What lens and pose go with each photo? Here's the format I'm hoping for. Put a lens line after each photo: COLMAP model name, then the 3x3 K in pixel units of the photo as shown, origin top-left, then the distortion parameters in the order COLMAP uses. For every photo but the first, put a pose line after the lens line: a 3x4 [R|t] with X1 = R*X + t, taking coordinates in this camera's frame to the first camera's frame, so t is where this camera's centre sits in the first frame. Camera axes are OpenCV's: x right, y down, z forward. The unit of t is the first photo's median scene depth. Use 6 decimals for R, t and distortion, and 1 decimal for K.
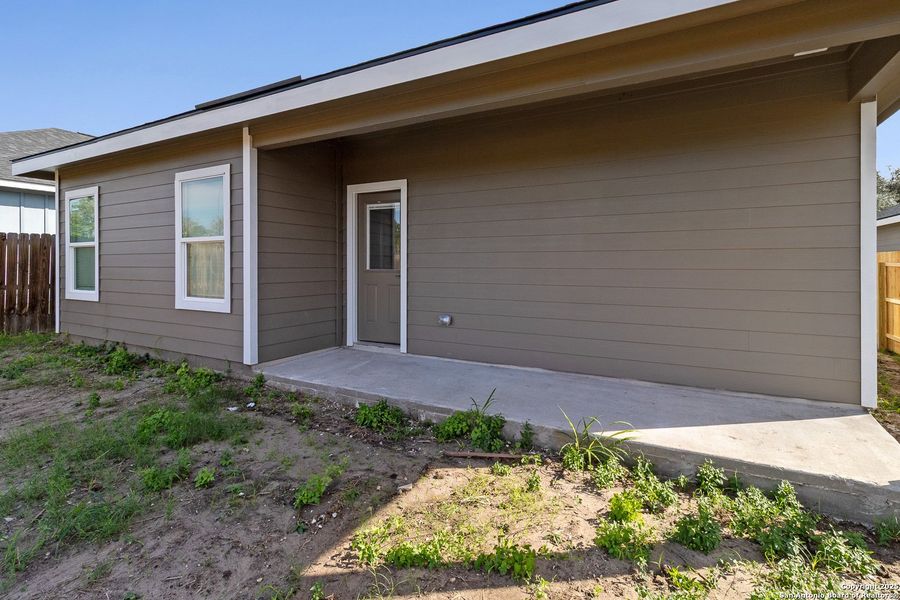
lens RADIAL K [[437.2, 0, 464.8], [0, 437.2, 281.0], [0, 0, 1]] dist [0.007923, -0.001226]
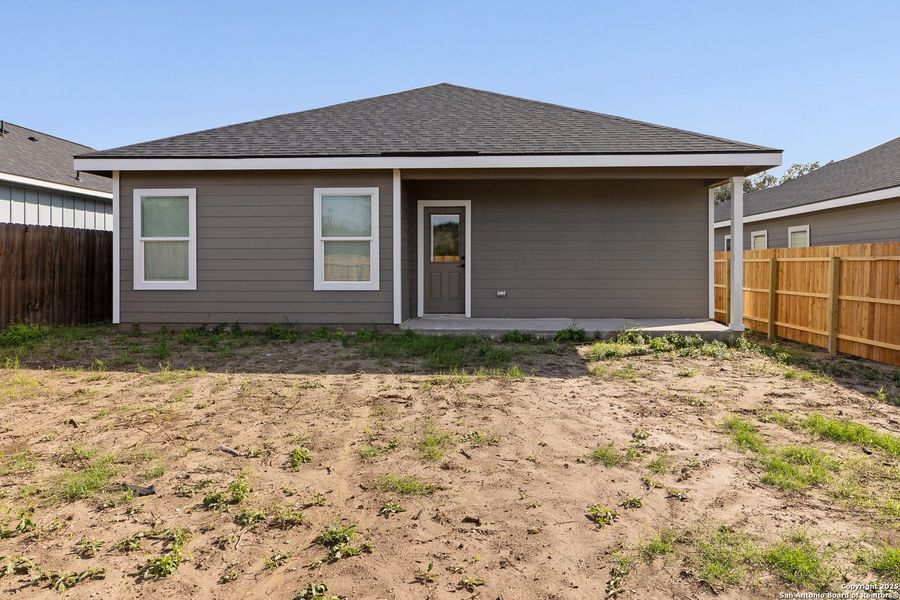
lens RADIAL K [[665.3, 0, 452.0], [0, 665.3, 295.3], [0, 0, 1]] dist [0.009281, -0.003868]
pose [[0.905399, -0.019535, 0.424112, -1.151999], [0.015911, 0.999800, 0.012086, 0.061454], [-0.424264, -0.004195, 0.905529, -1.017828]]
